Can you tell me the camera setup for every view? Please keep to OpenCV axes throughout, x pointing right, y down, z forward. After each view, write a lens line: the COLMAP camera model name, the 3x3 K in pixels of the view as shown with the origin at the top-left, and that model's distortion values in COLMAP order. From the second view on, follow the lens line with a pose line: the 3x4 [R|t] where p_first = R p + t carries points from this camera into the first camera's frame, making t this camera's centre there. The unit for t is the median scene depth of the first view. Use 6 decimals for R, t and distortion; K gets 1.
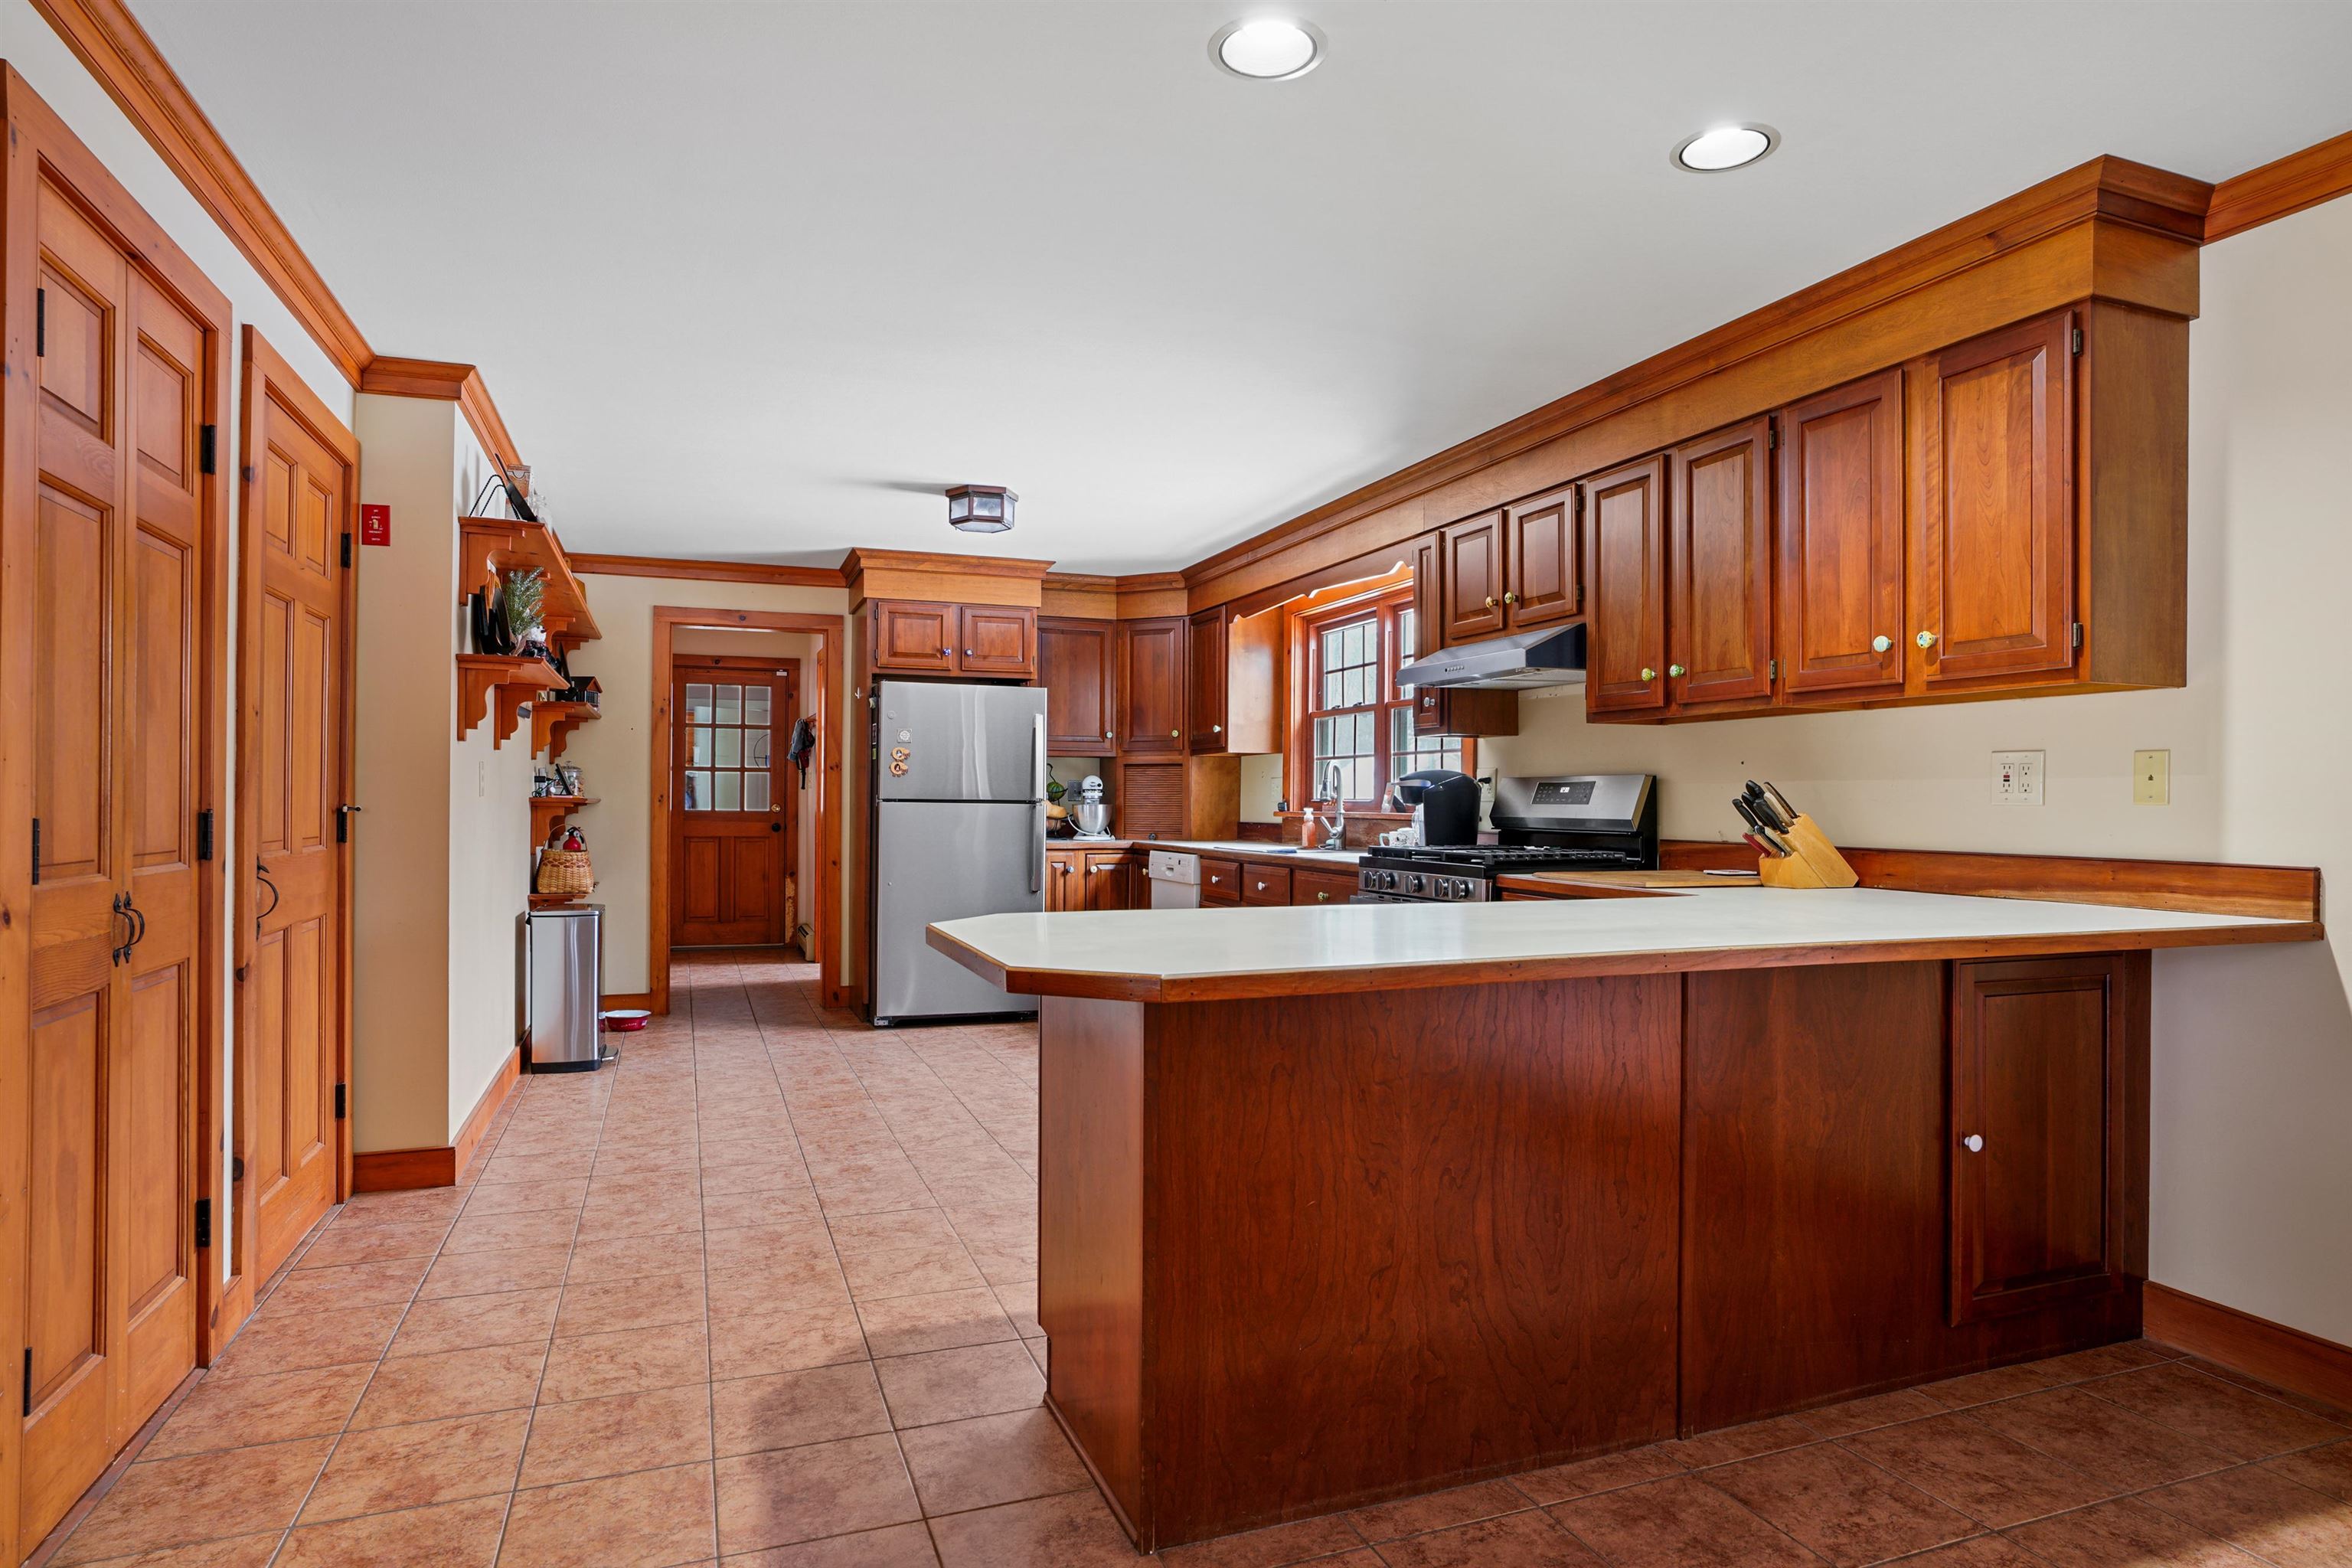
lens RADIAL K [[1288.5, 0, 1193.5], [0, 1288.5, 796.4], [0, 0, 1]] dist [-0.018648, 0.007527]
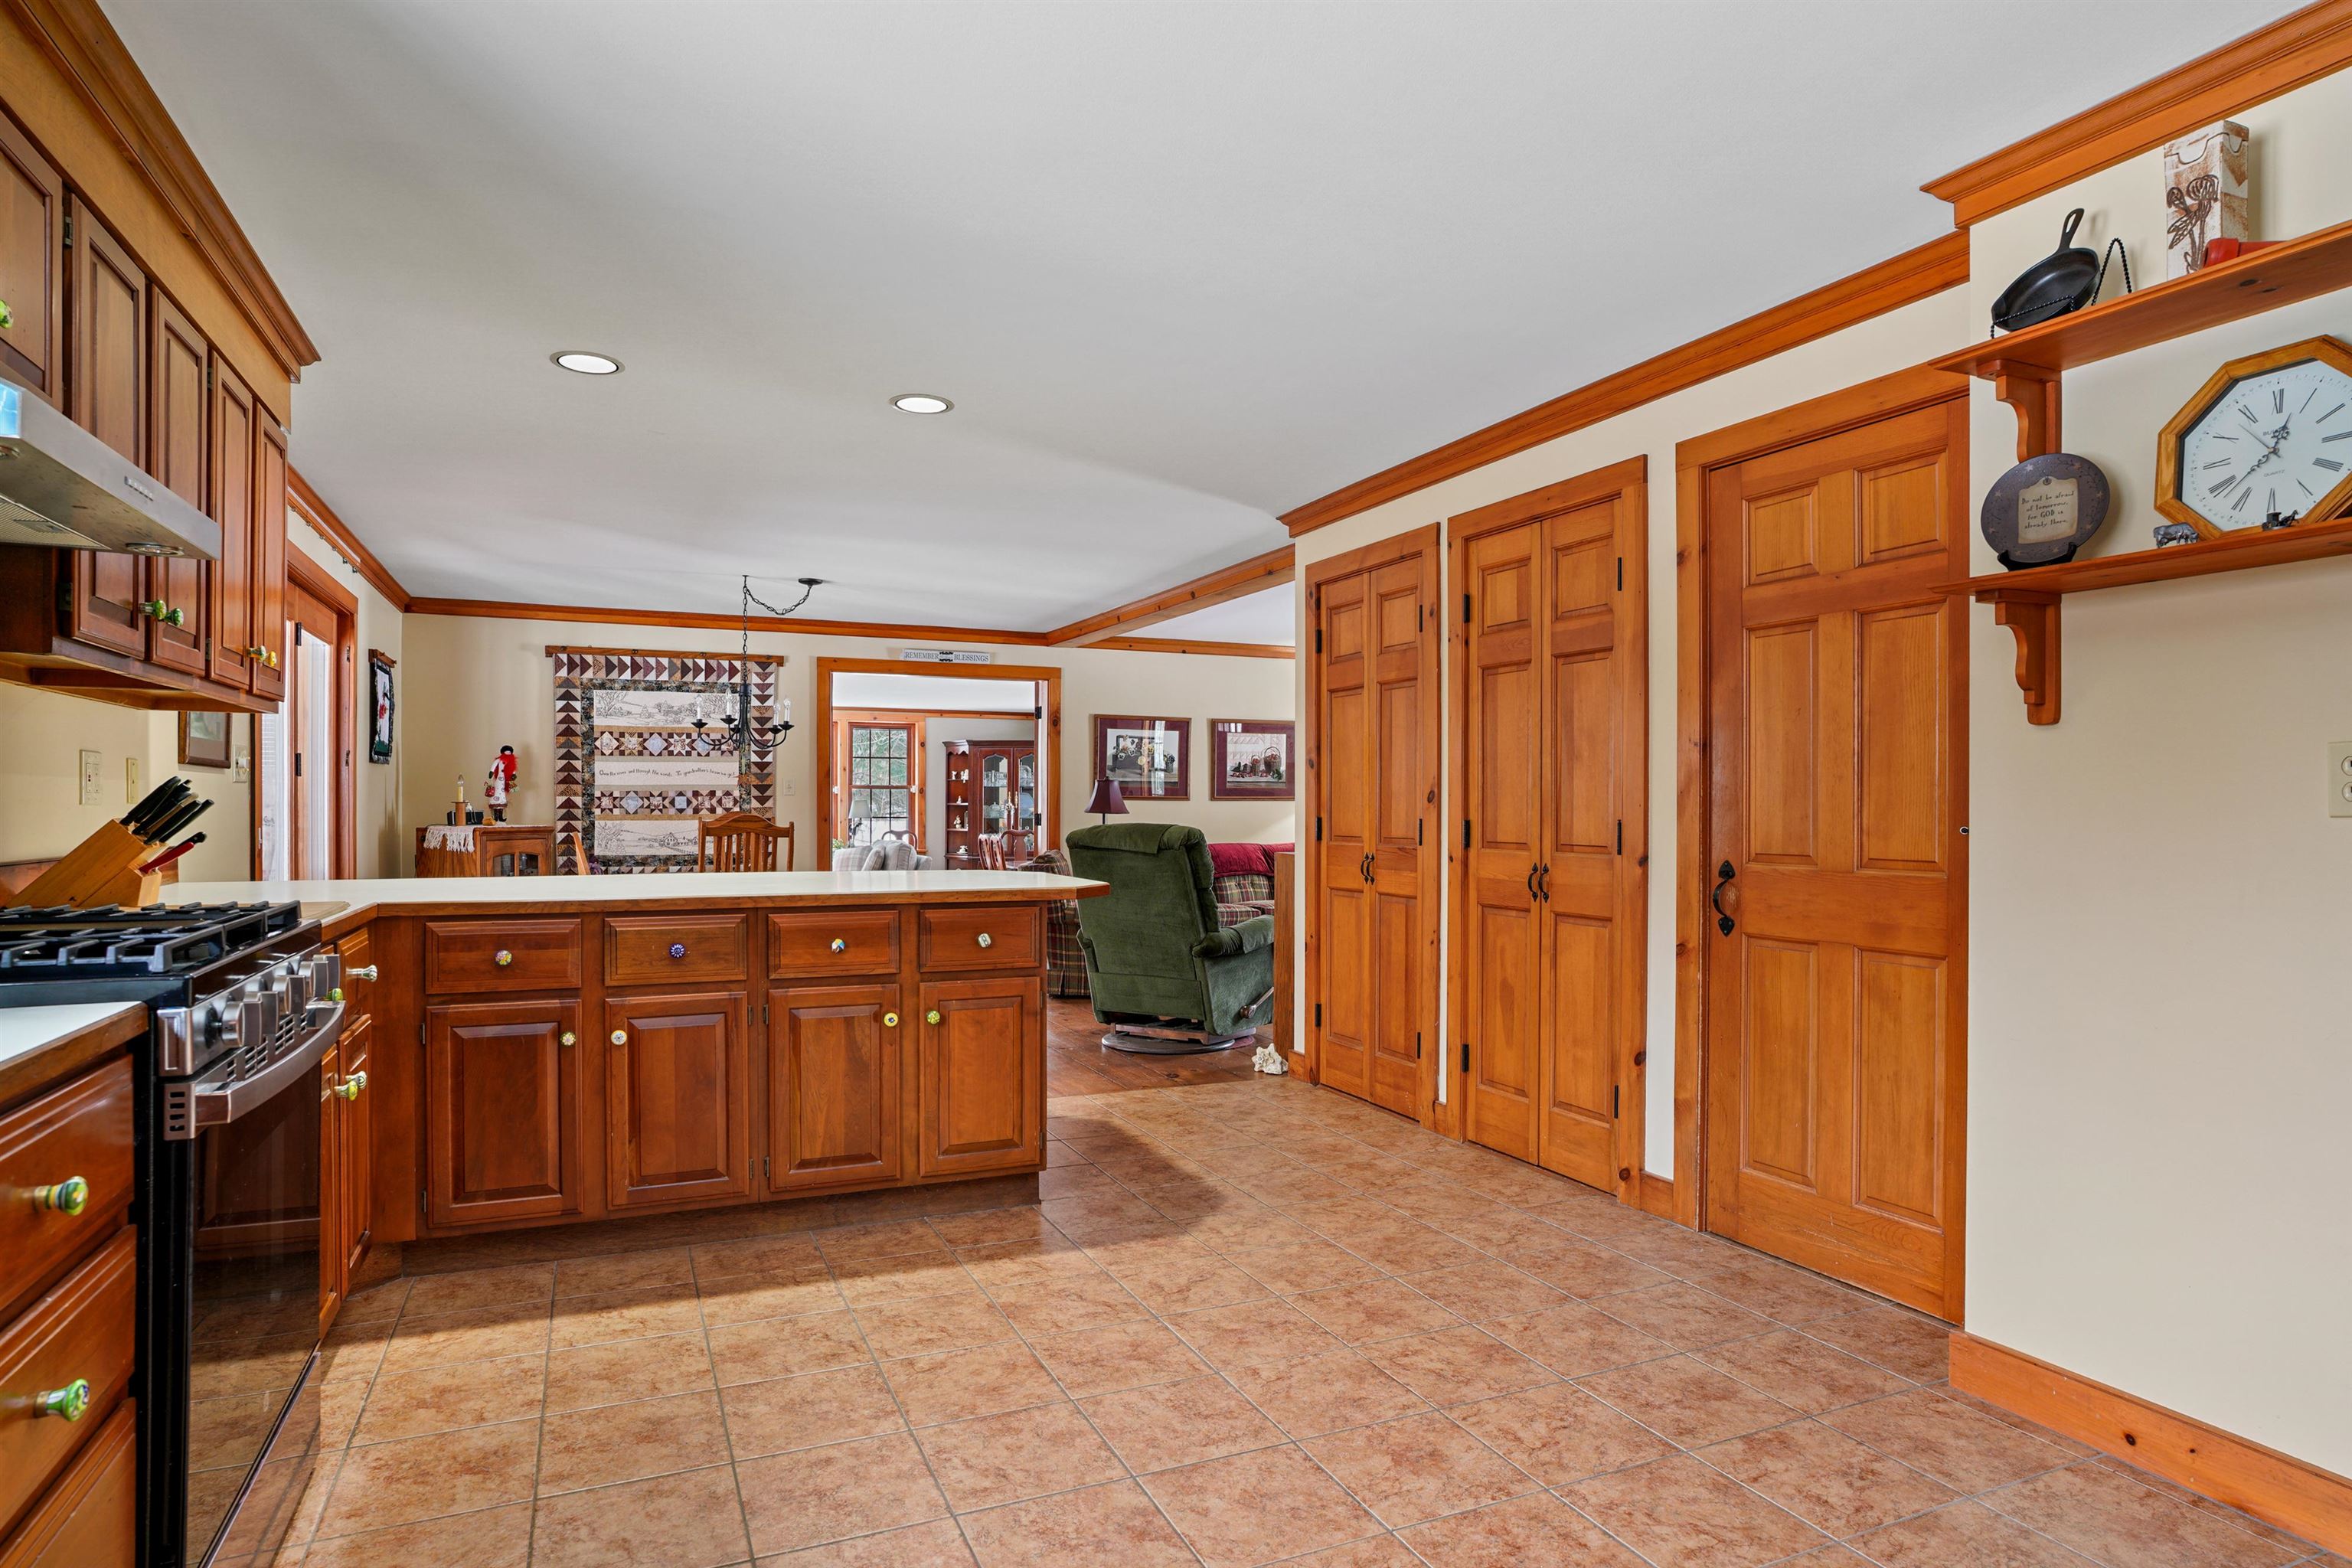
lens RADIAL K [[1288.5, 0, 1177.2], [0, 1288.5, 799.4], [0, 0, 1]] dist [-0.018648, 0.007527]
pose [[-0.998878, -0.008718, -0.046555, -0.141944], [-0.008360, 0.999934, -0.007864, 0.001858], [0.046621, -0.007466, -0.998885, 1.768945]]
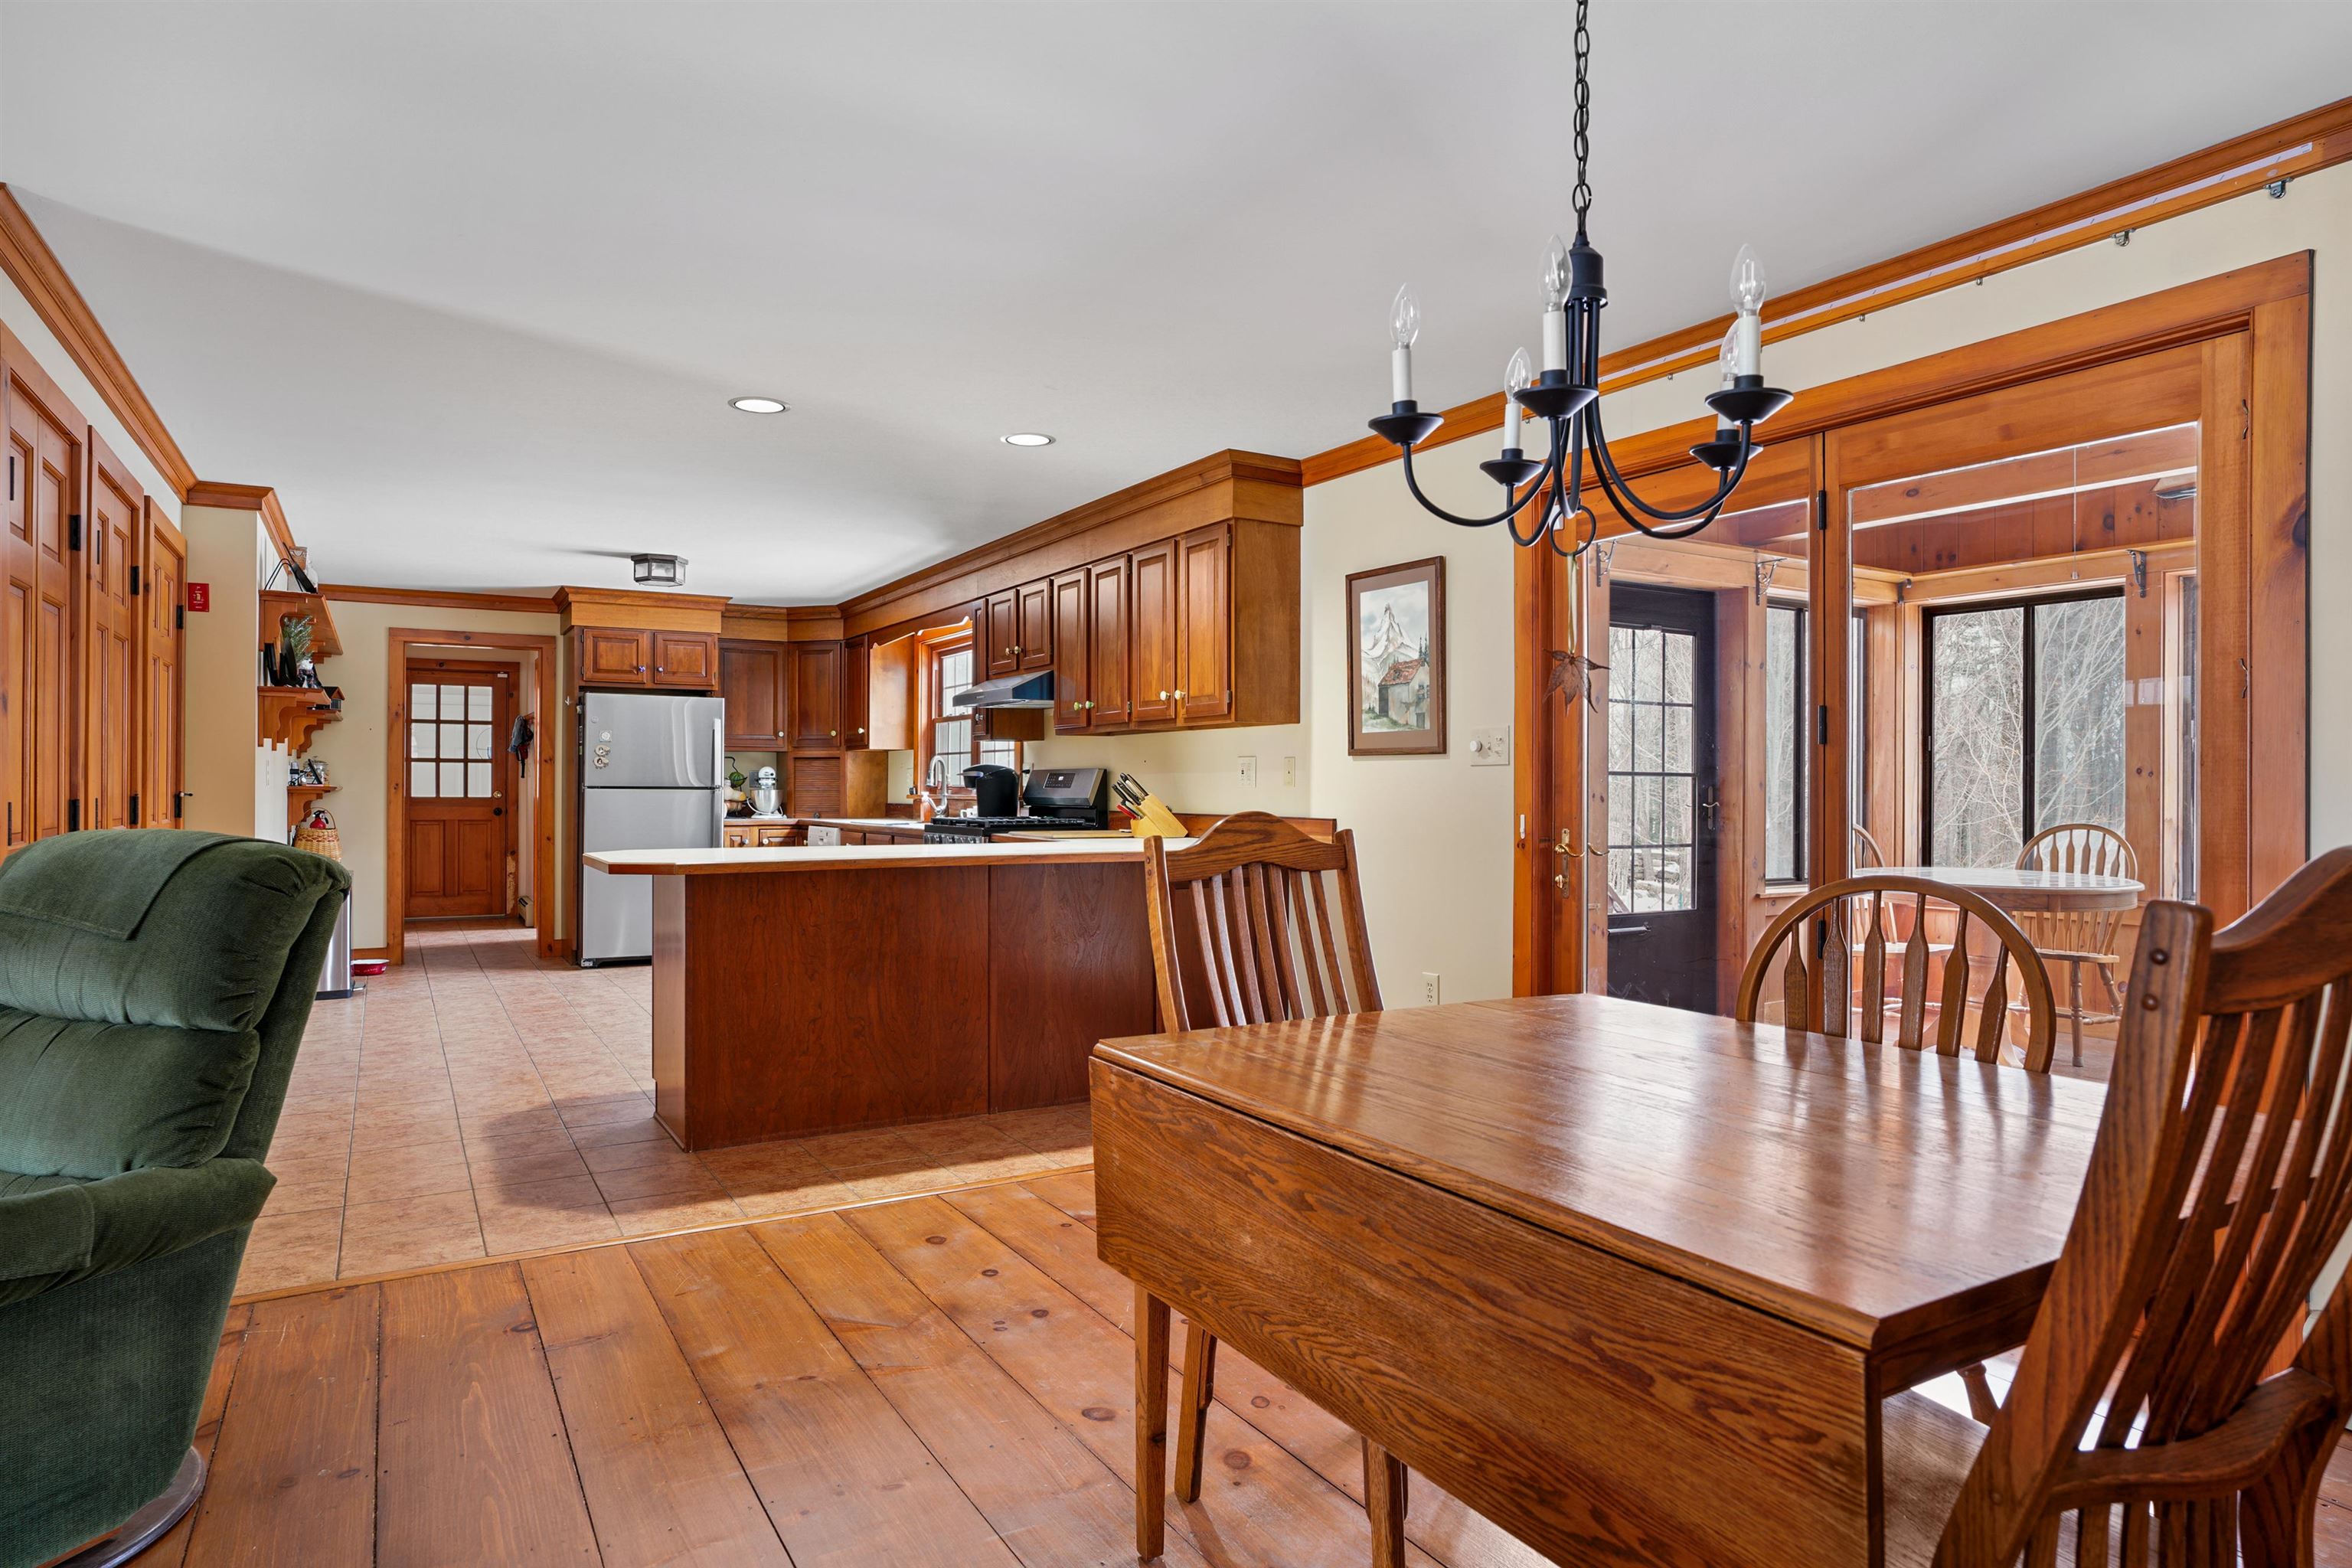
lens RADIAL K [[1326.9, 0, 1170.7], [0, 1326.9, 782.3], [0, 0, 1]] dist [-0.016549, 0.007151]
pose [[0.987793, -0.003900, 0.155723, 0.183837], [0.003797, 0.999992, 0.000961, -0.001602], [-0.155726, -0.000358, 0.987800, -0.559137]]
